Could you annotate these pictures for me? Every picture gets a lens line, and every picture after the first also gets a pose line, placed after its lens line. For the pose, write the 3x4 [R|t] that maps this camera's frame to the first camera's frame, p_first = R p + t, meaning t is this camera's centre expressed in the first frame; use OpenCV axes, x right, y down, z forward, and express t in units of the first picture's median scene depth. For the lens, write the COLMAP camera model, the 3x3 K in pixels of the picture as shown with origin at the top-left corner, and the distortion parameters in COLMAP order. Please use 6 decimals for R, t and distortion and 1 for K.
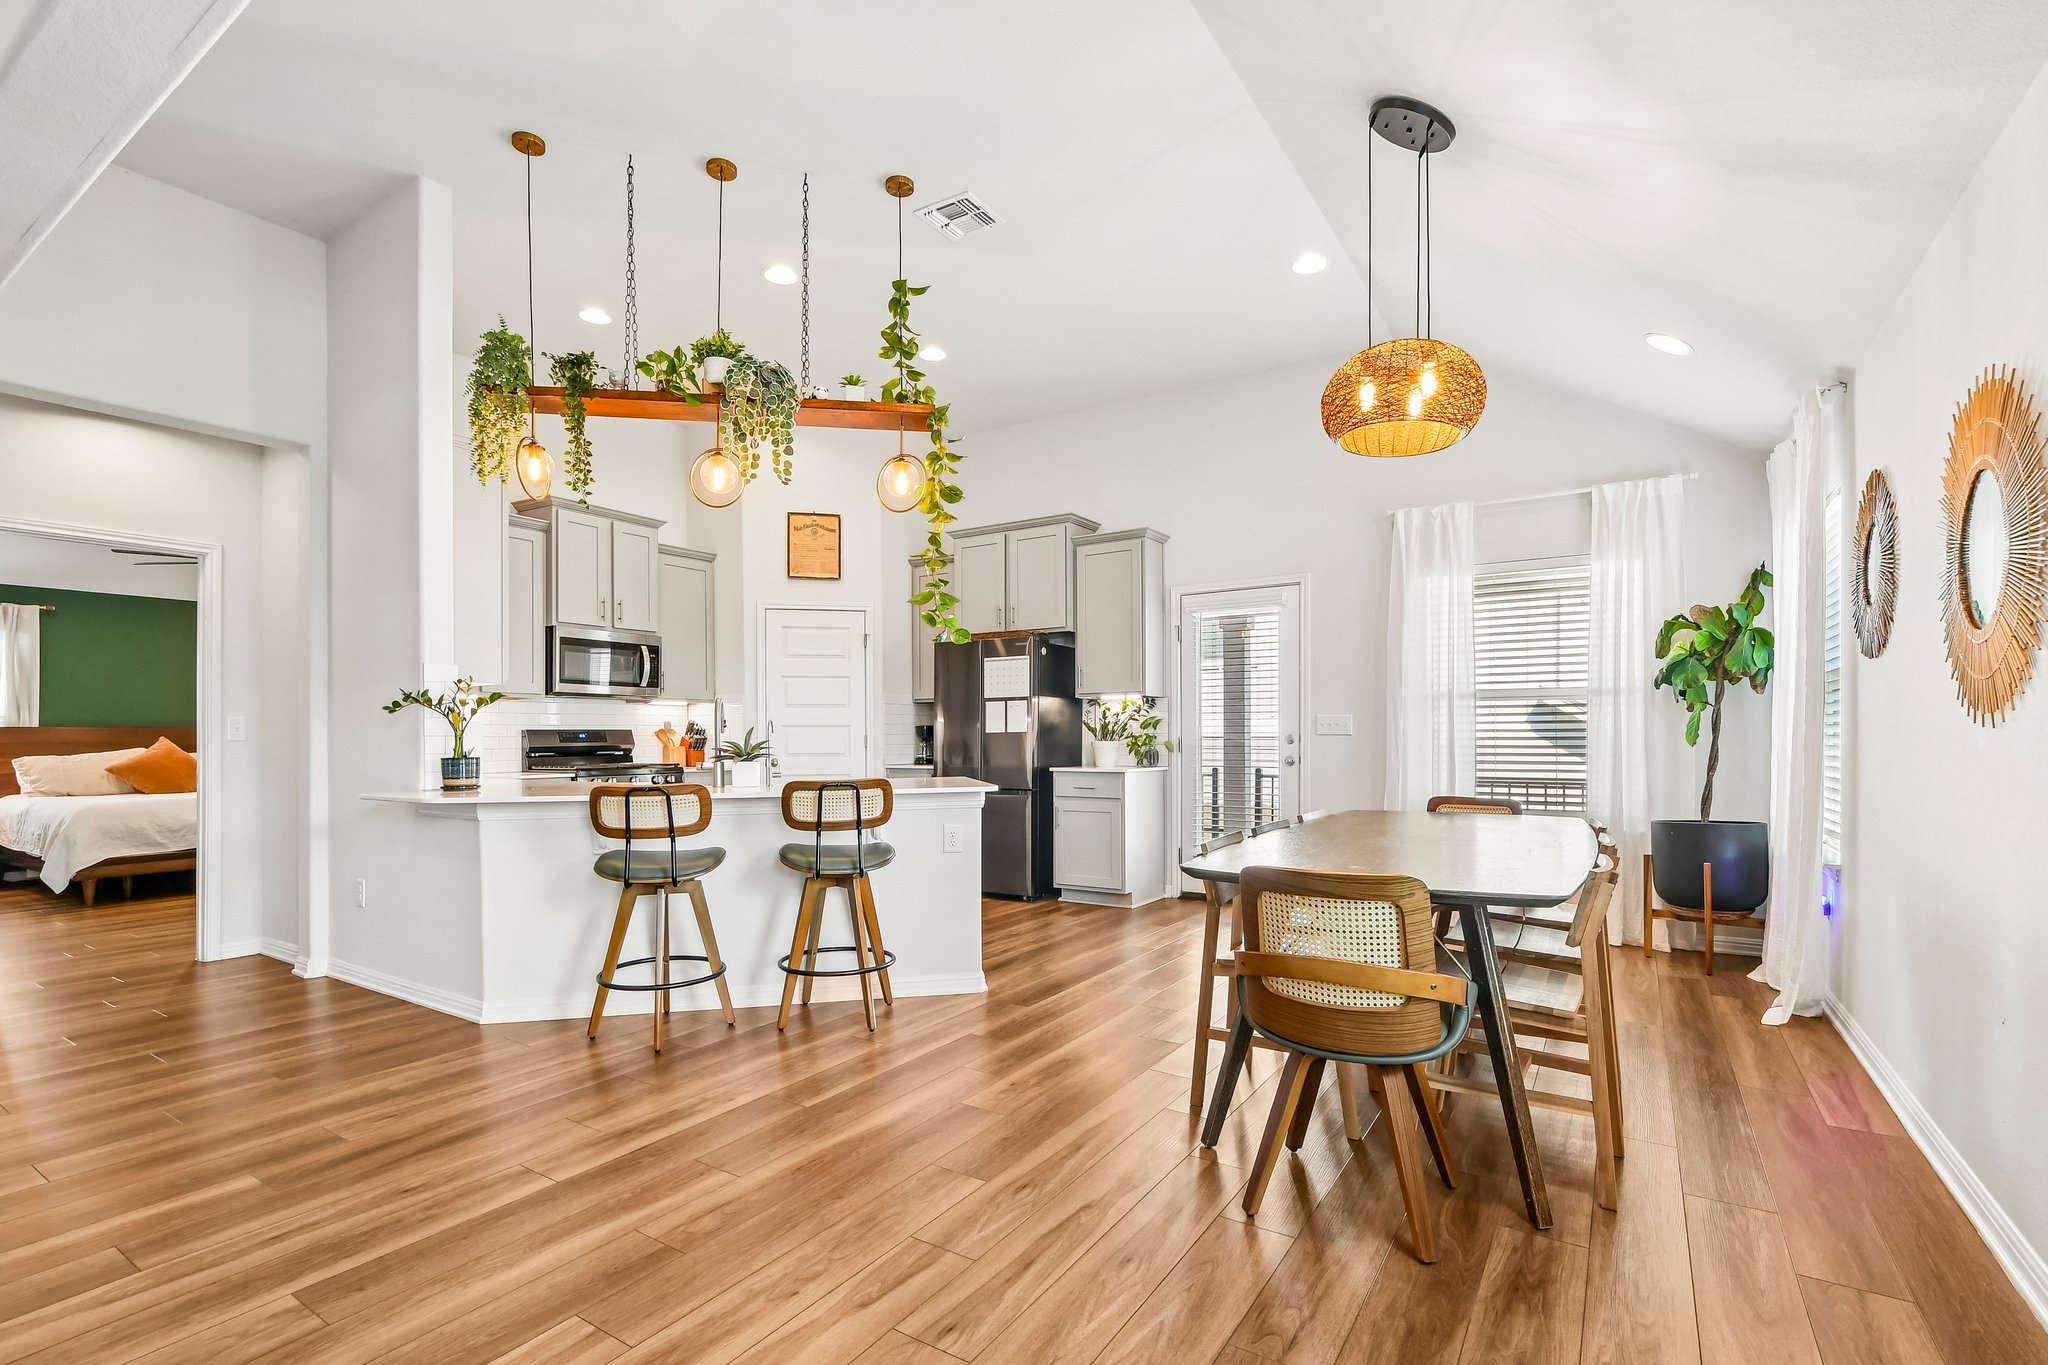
lens RADIAL K [[924.0, 0, 1028.2], [0, 924.0, 731.4], [0, 0, 1]] dist [0.007840, -0.004606]
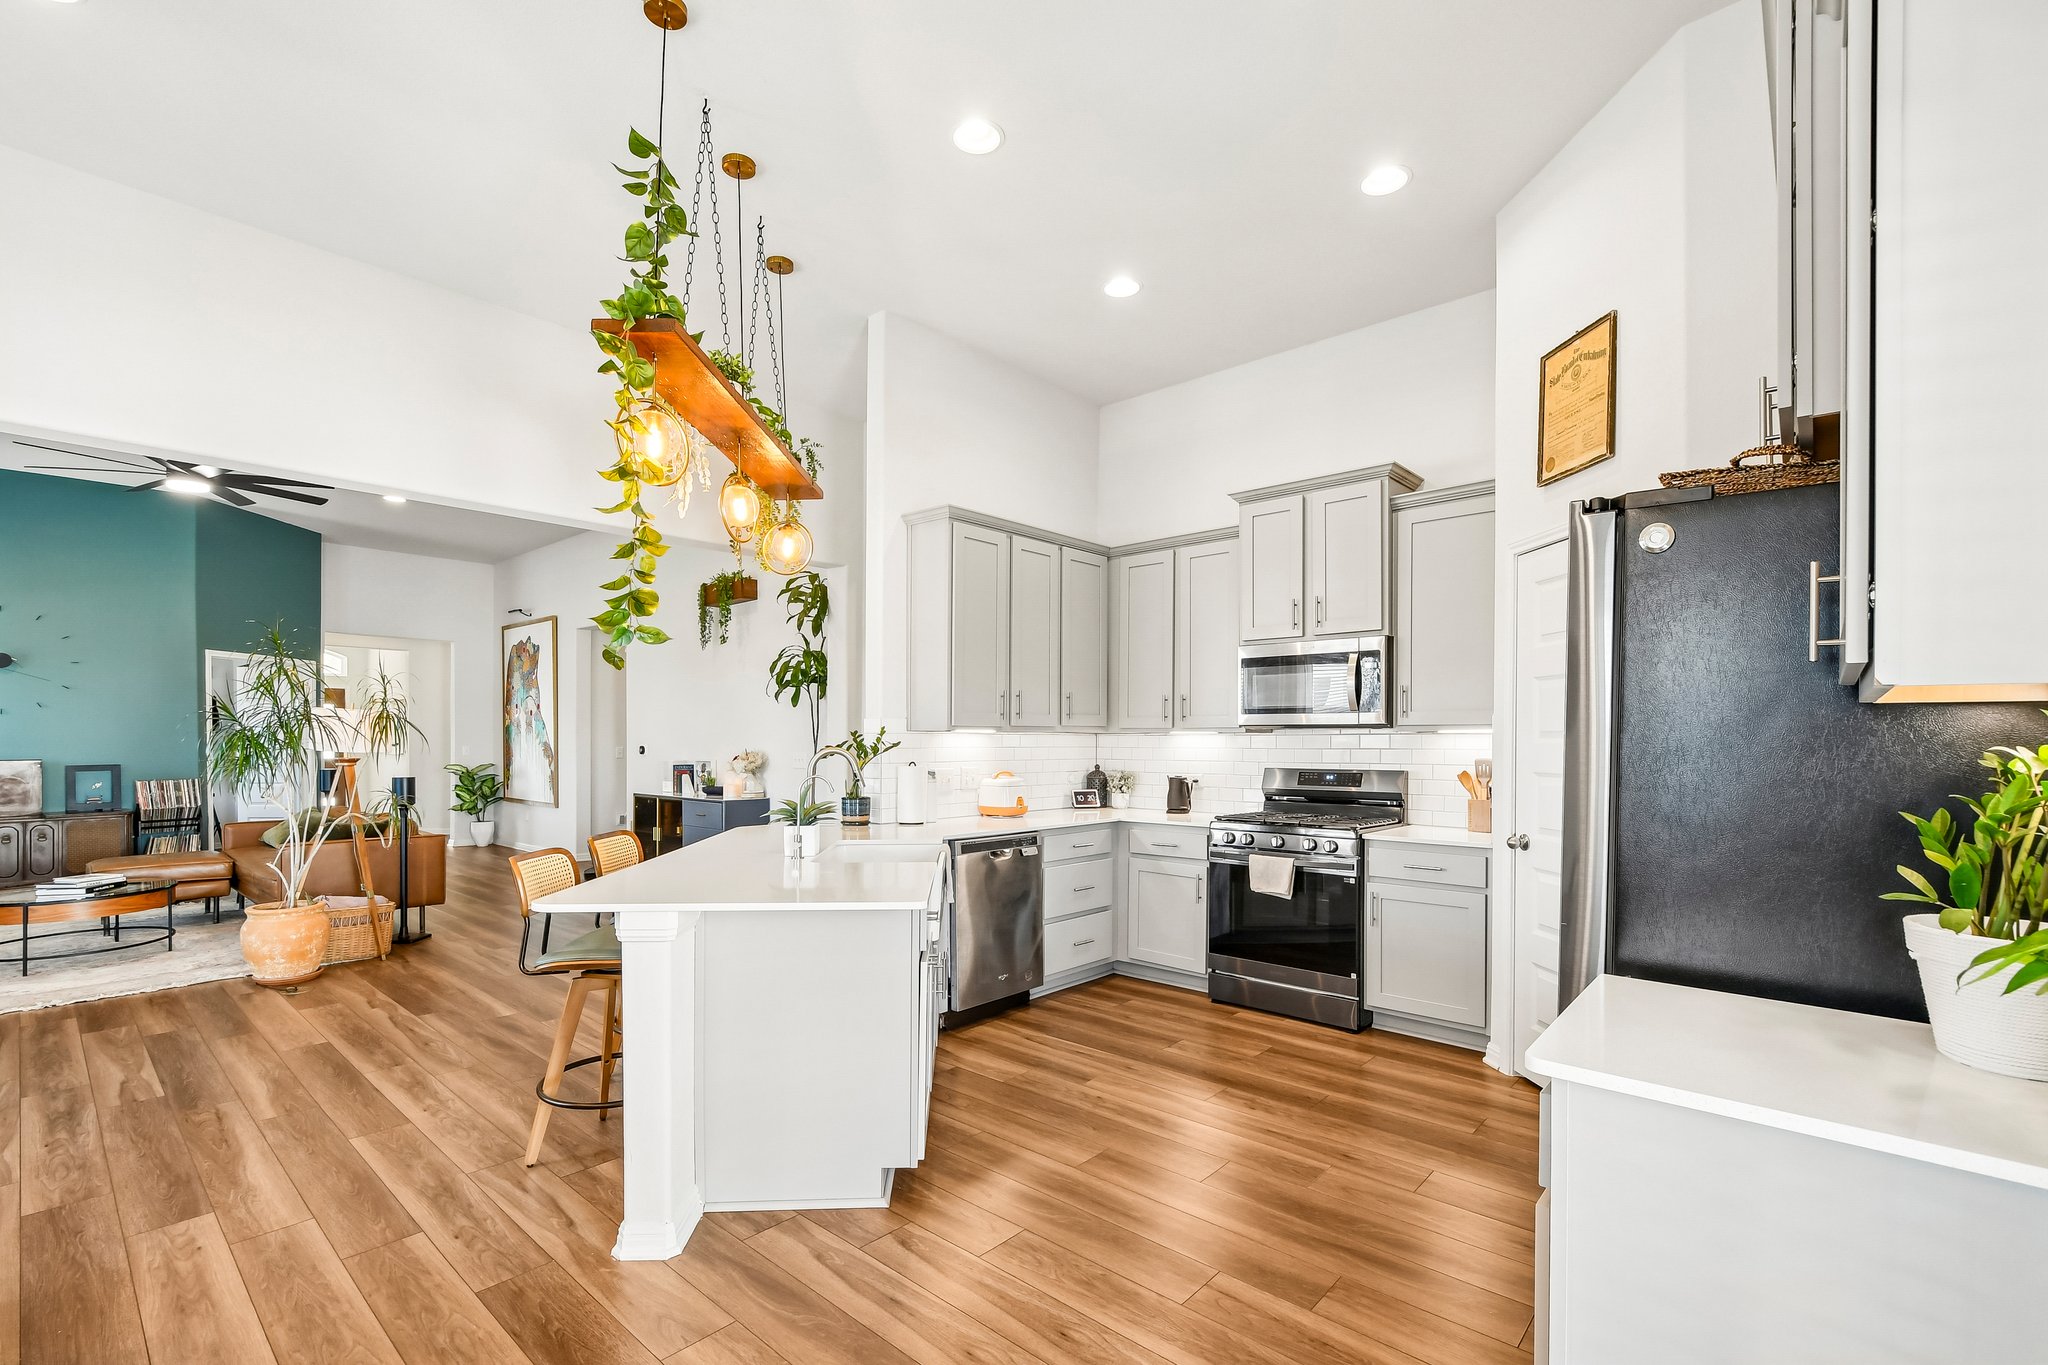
lens RADIAL K [[892.7, 0, 1019.9], [0, 892.7, 746.5], [0, 0, 1]] dist [-0.004501, -0.000983]
pose [[-0.144726, 0.014130, -0.989371, 0.426291], [0.004709, 0.999897, 0.013592, -0.045859], [0.989461, -0.002692, -0.144778, 1.201057]]
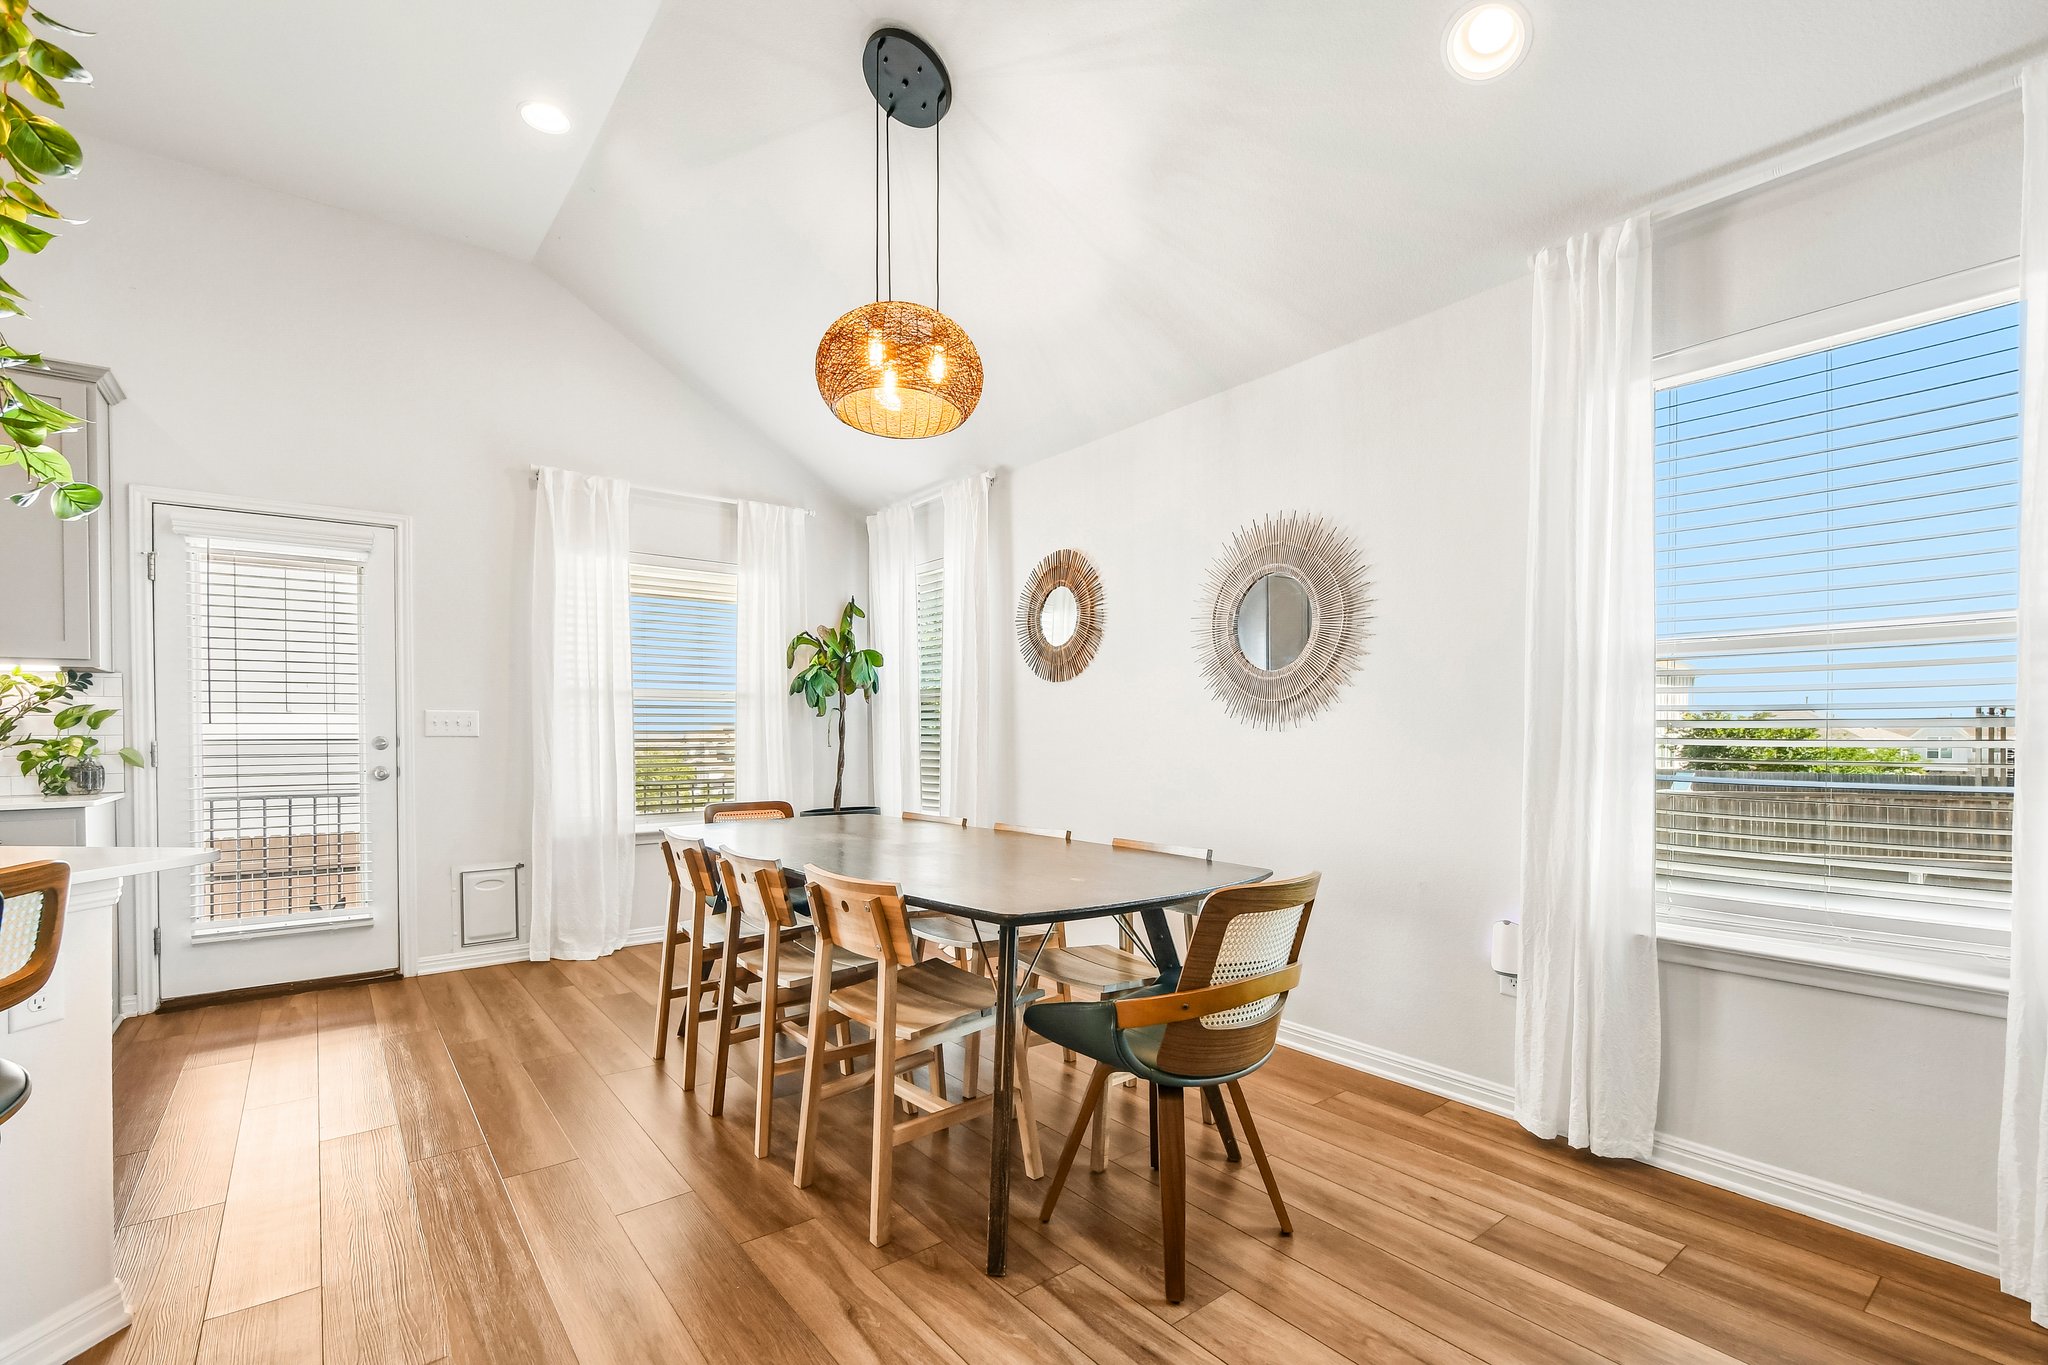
lens RADIAL K [[892.7, 0, 1019.9], [0, 892.7, 746.5], [0, 0, 1]] dist [-0.004501, -0.000983]
pose [[0.325045, -0.012346, 0.945618, -0.269850], [-0.002449, 0.999900, 0.013896, -0.000033], [-0.945695, -0.006833, 0.324982, 0.403222]]
